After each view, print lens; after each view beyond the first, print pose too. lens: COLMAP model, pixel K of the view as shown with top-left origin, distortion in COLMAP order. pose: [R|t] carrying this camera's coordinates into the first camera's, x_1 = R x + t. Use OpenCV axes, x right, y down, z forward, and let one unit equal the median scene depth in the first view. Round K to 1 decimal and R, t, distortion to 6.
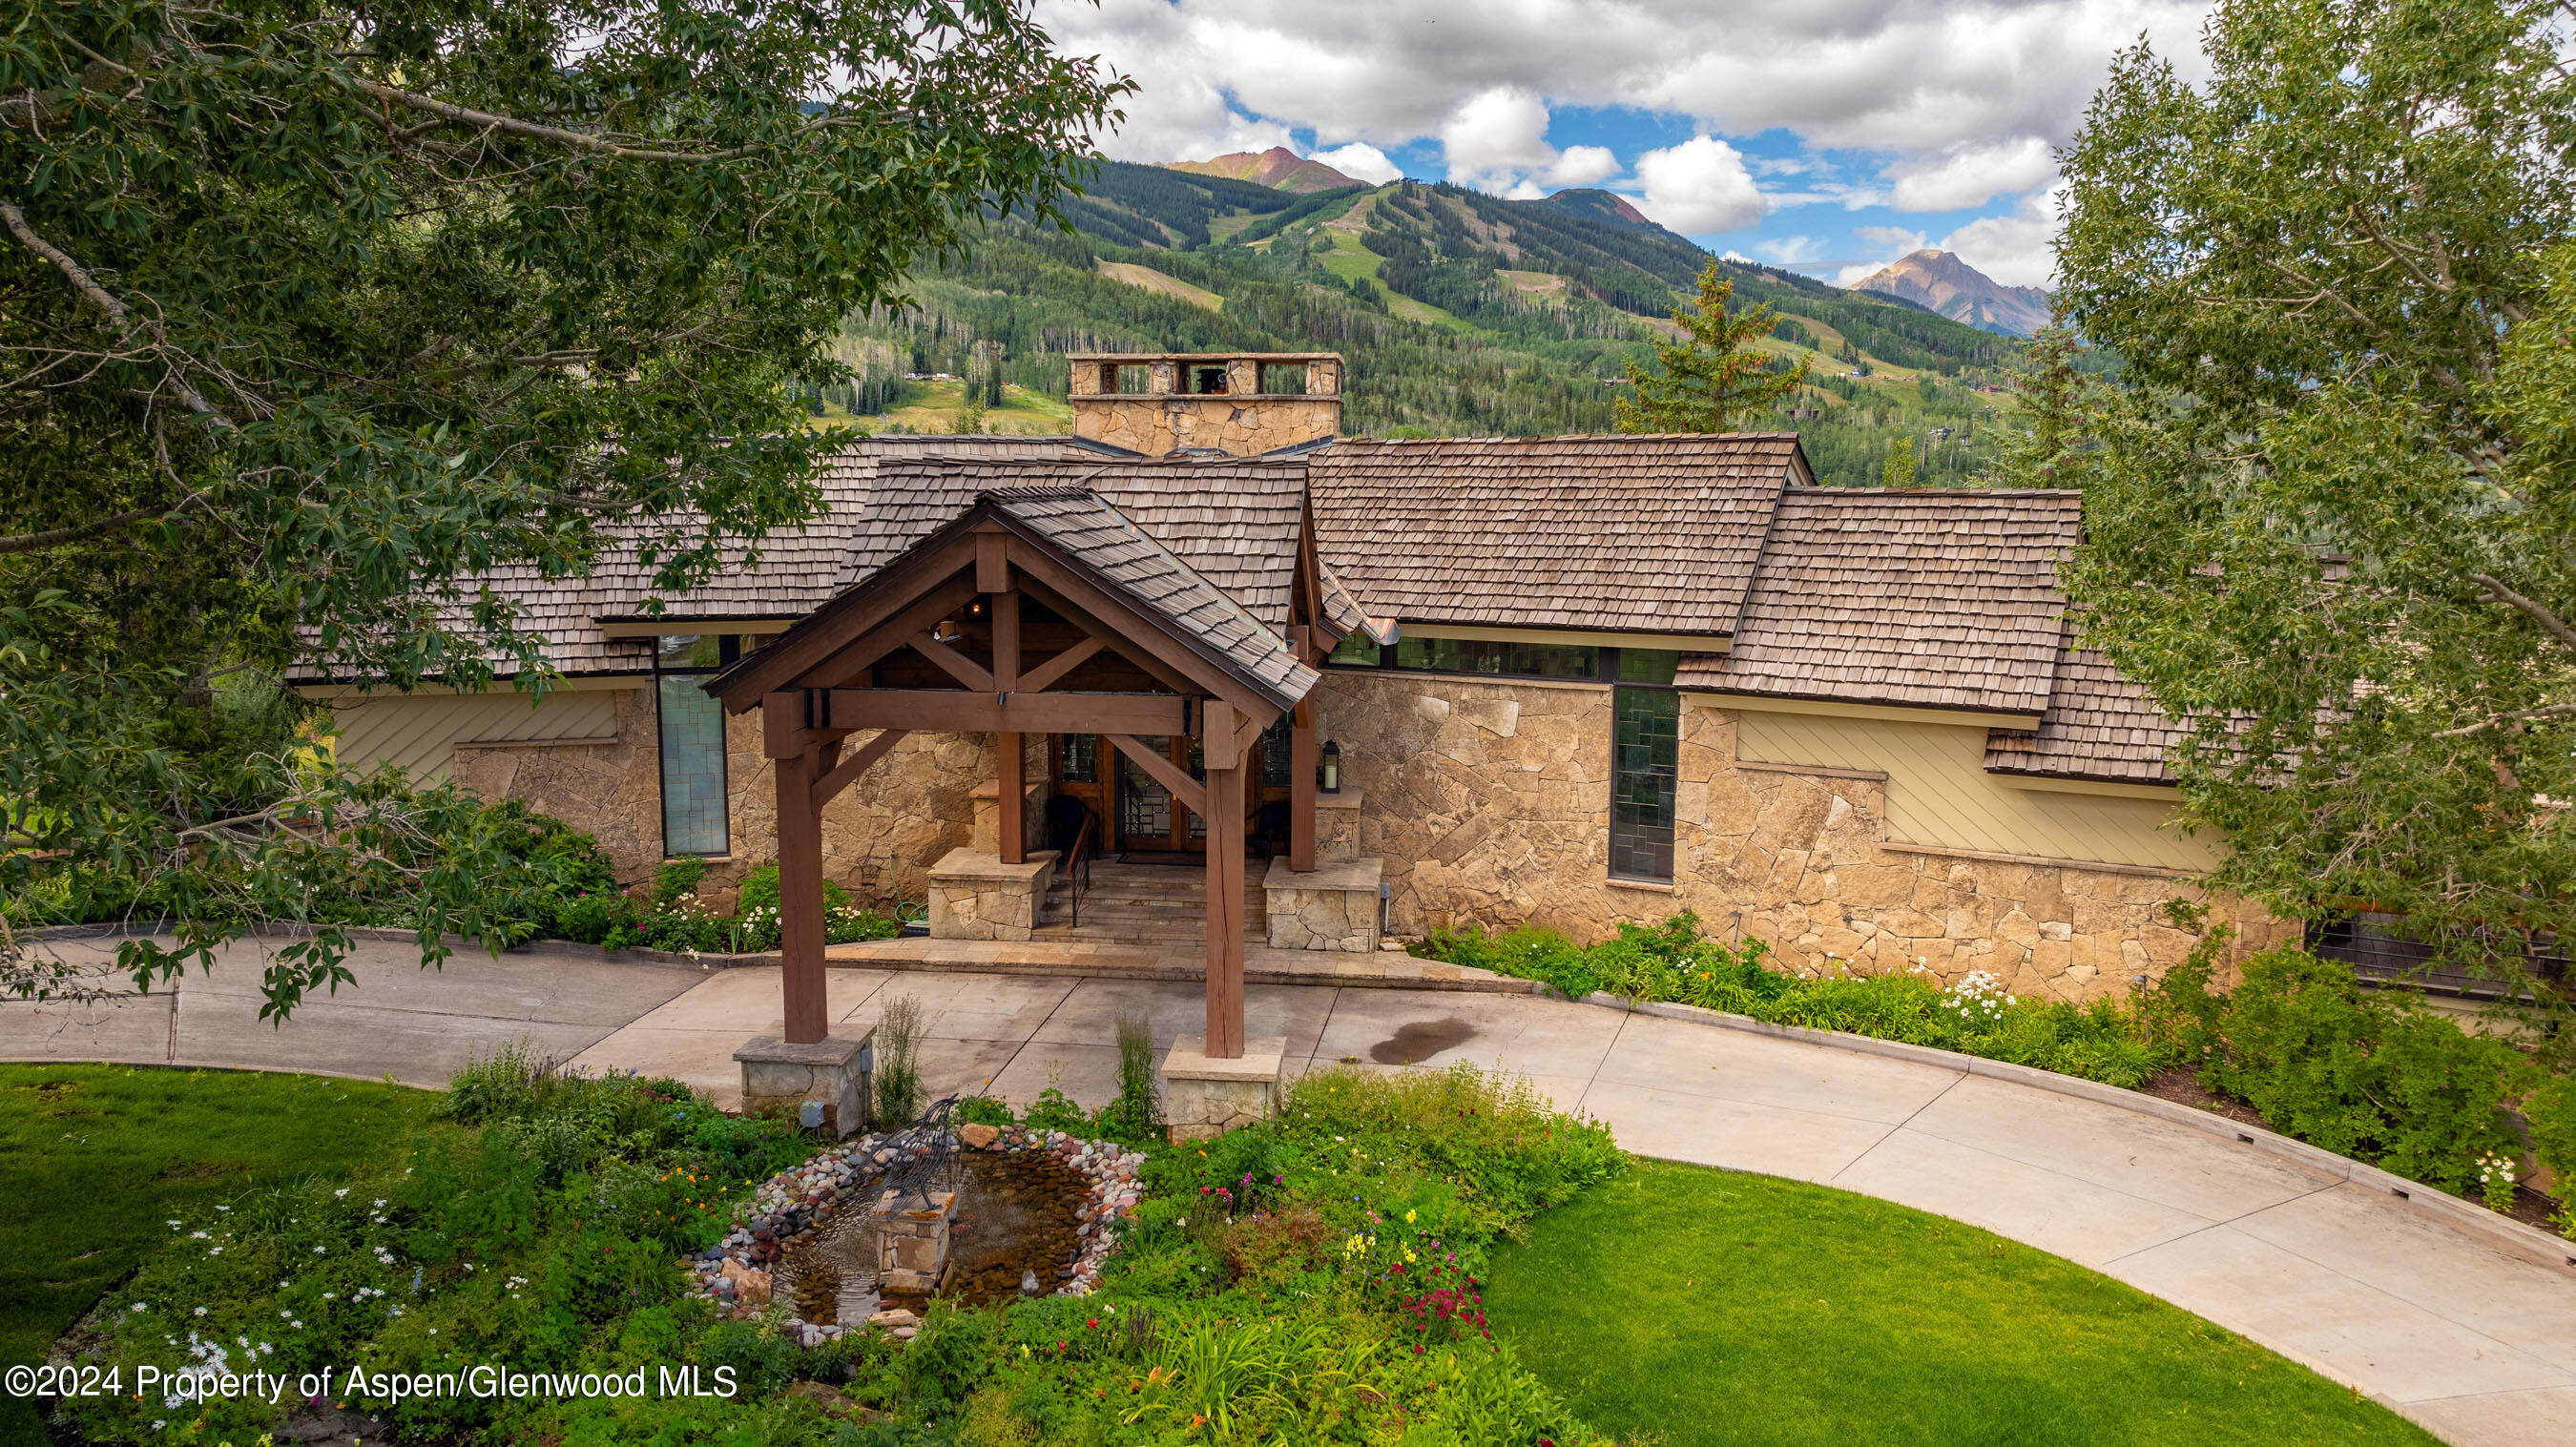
lens RADIAL K [[1816.7, 0, 1288.0], [0, 1816.7, 723.5], [0, 0, 1]] dist [-0.005907, -0.040150]
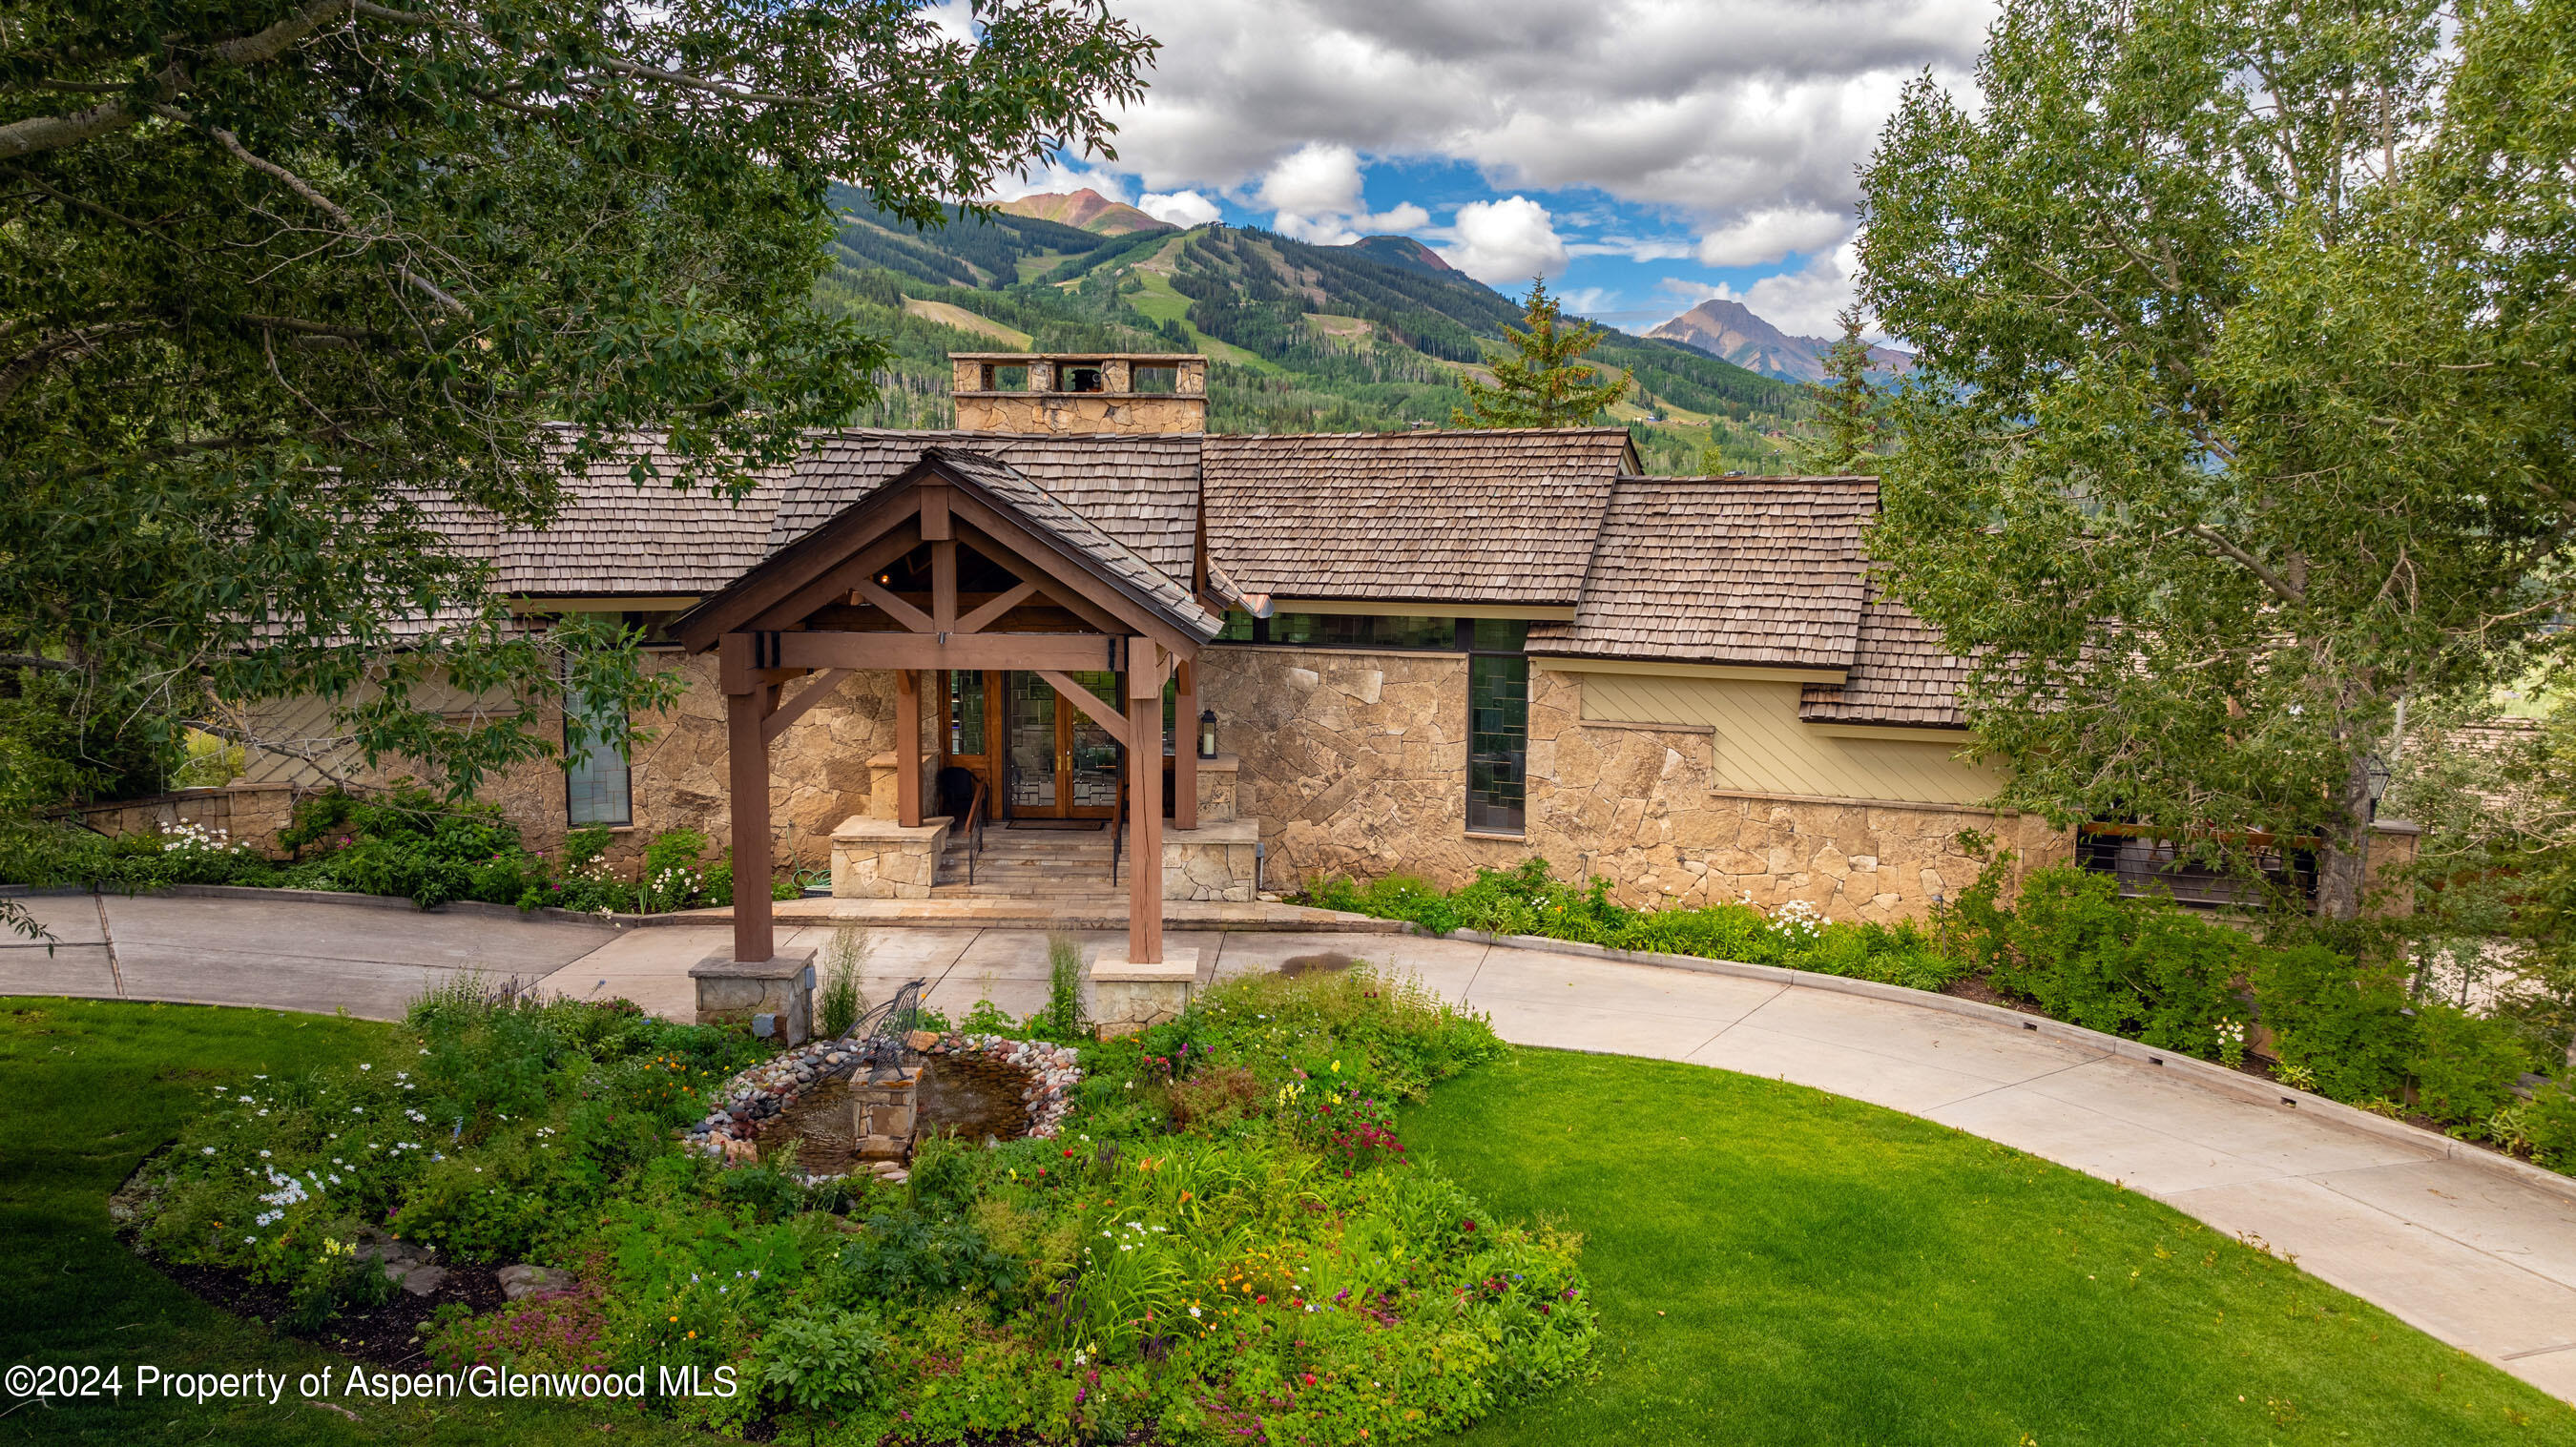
lens RADIAL K [[1811.6, 0, 1288.0], [0, 1811.6, 723.5], [0, 0, 1]] dist [0.031158, -0.195804]
pose [[0.994640, -0.008585, 0.103045, -0.045646], [0.010839, 0.999714, -0.021335, 0.046265], [-0.102833, 0.022338, 0.994448, -0.082295]]
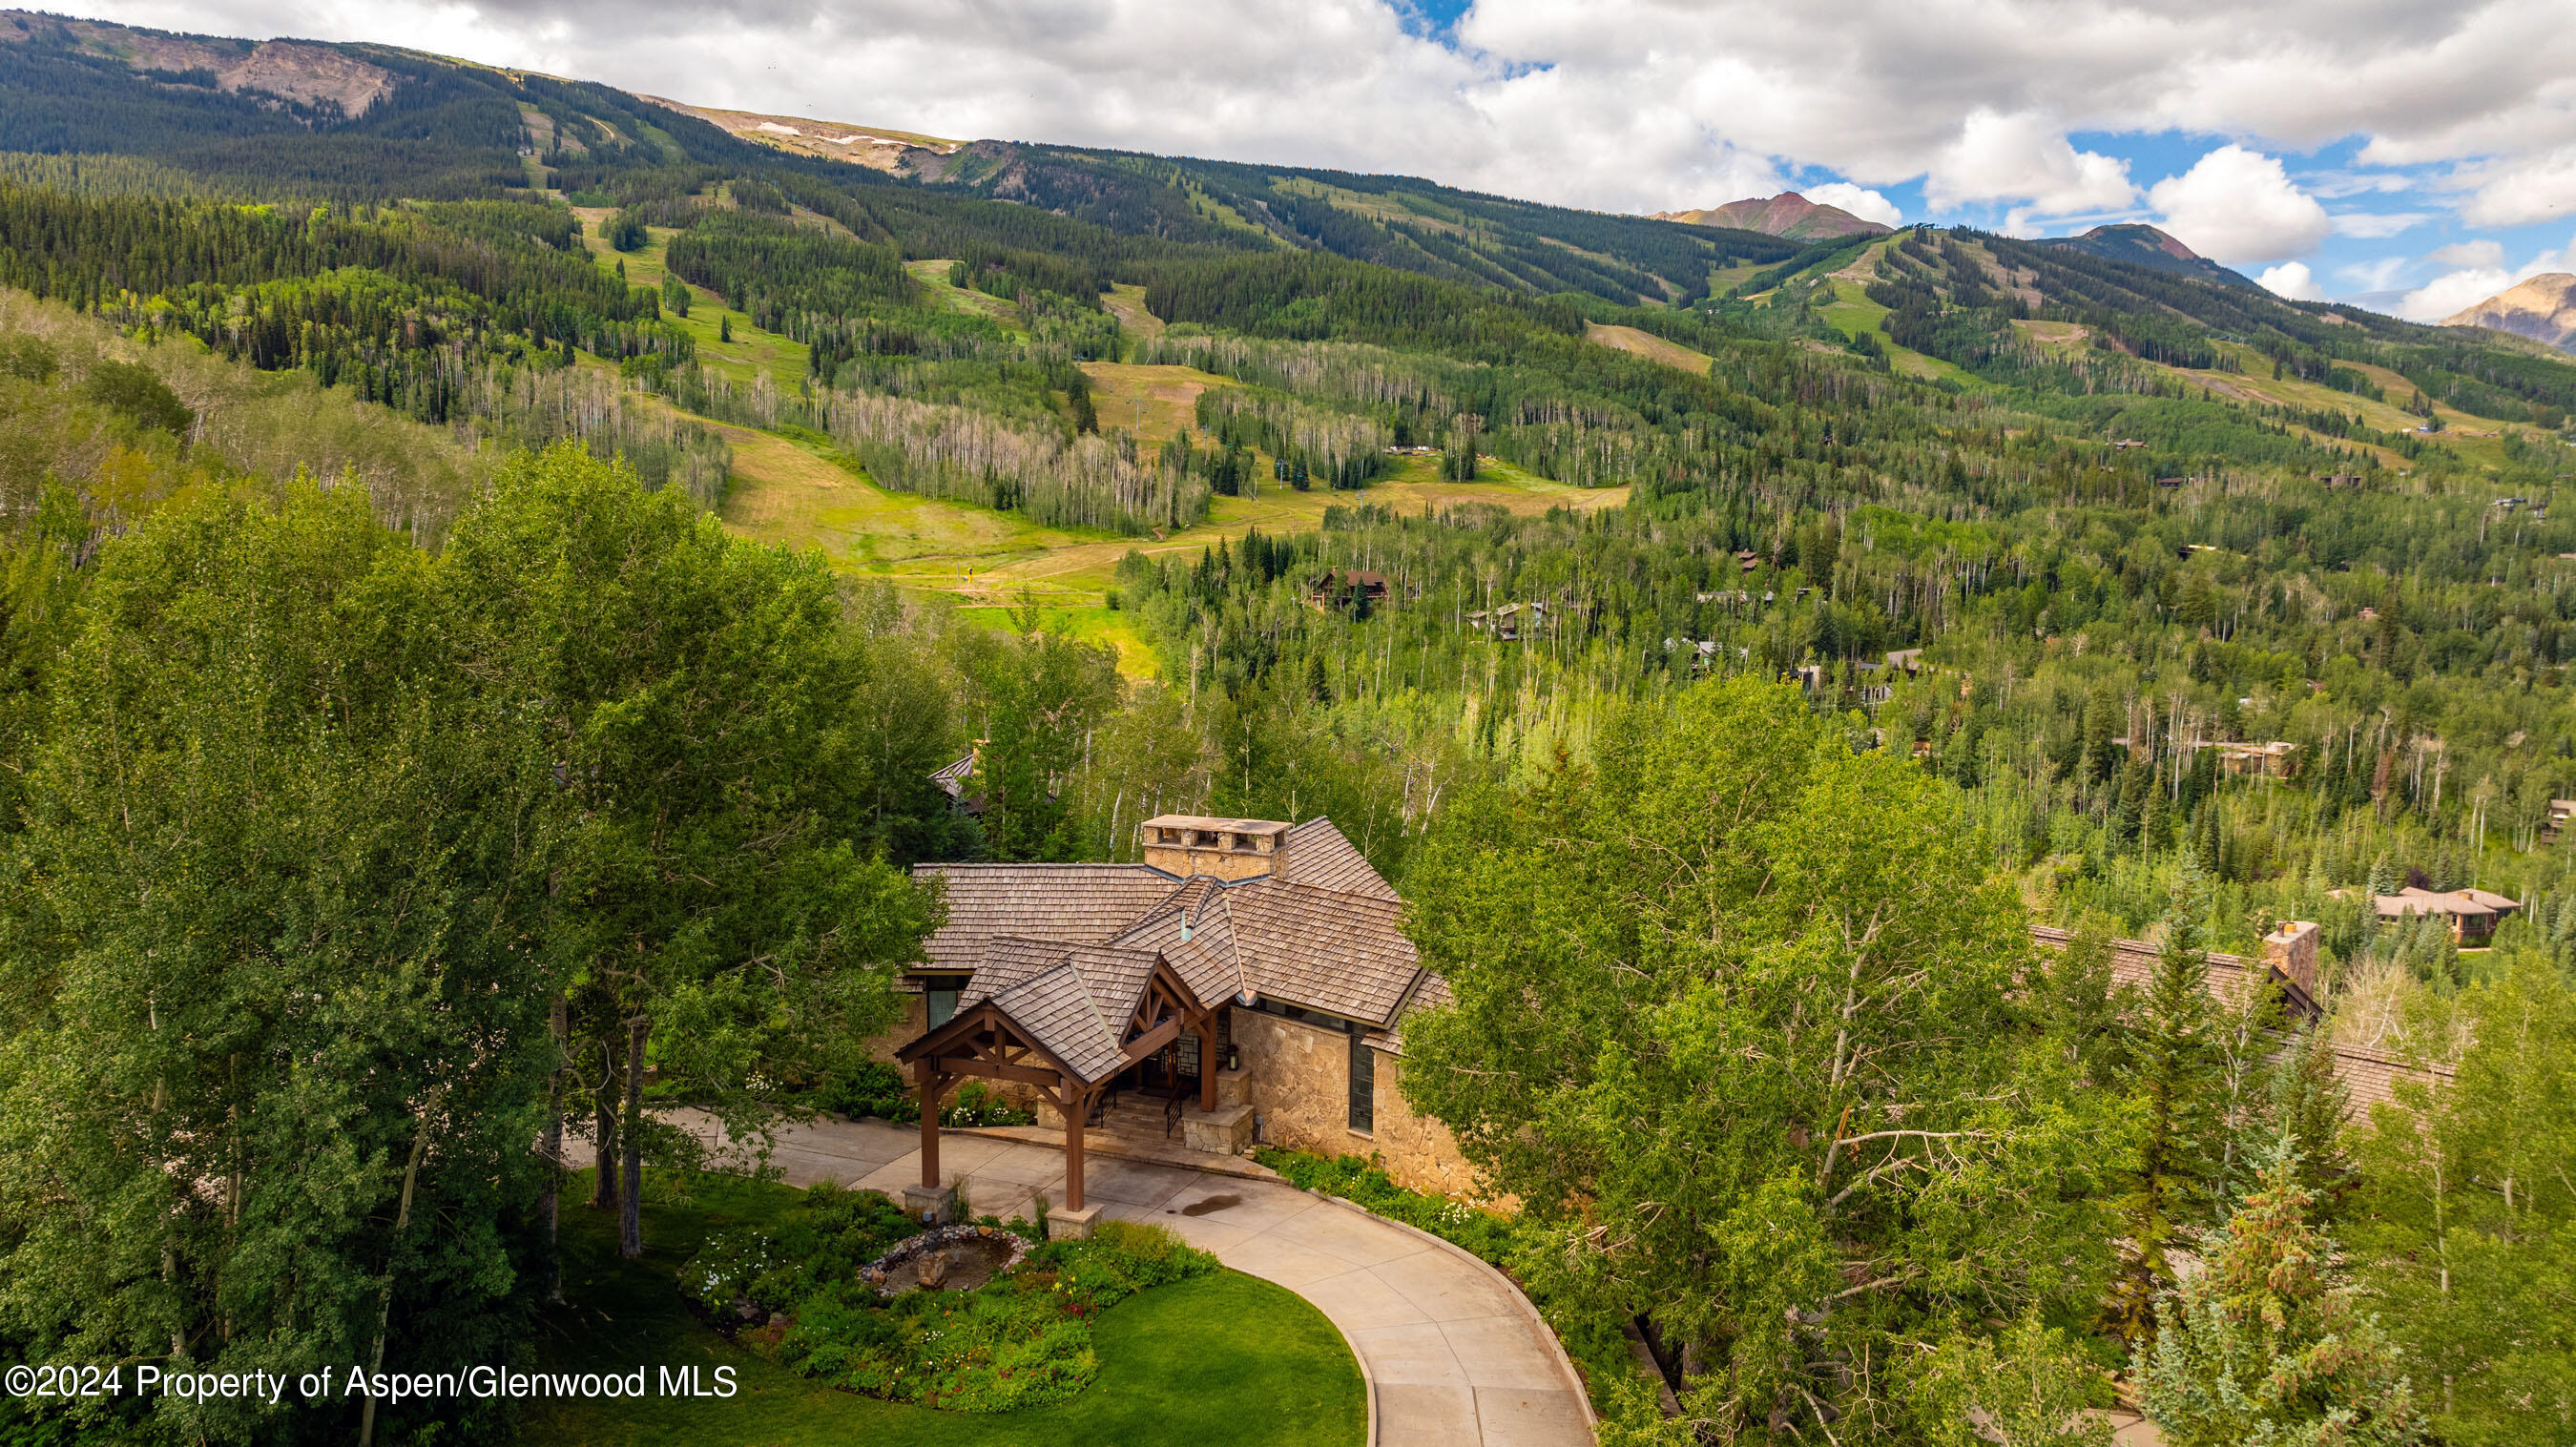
lens RADIAL K [[1816.7, 0, 1288.0], [0, 1816.7, 723.5], [0, 0, 1]] dist [-0.005907, -0.040150]
pose [[0.964023, 0.033624, -0.263685, 0.682788], [-0.040525, 0.998963, -0.020772, -0.348745], [0.262713, 0.030710, 0.964385, -1.068409]]
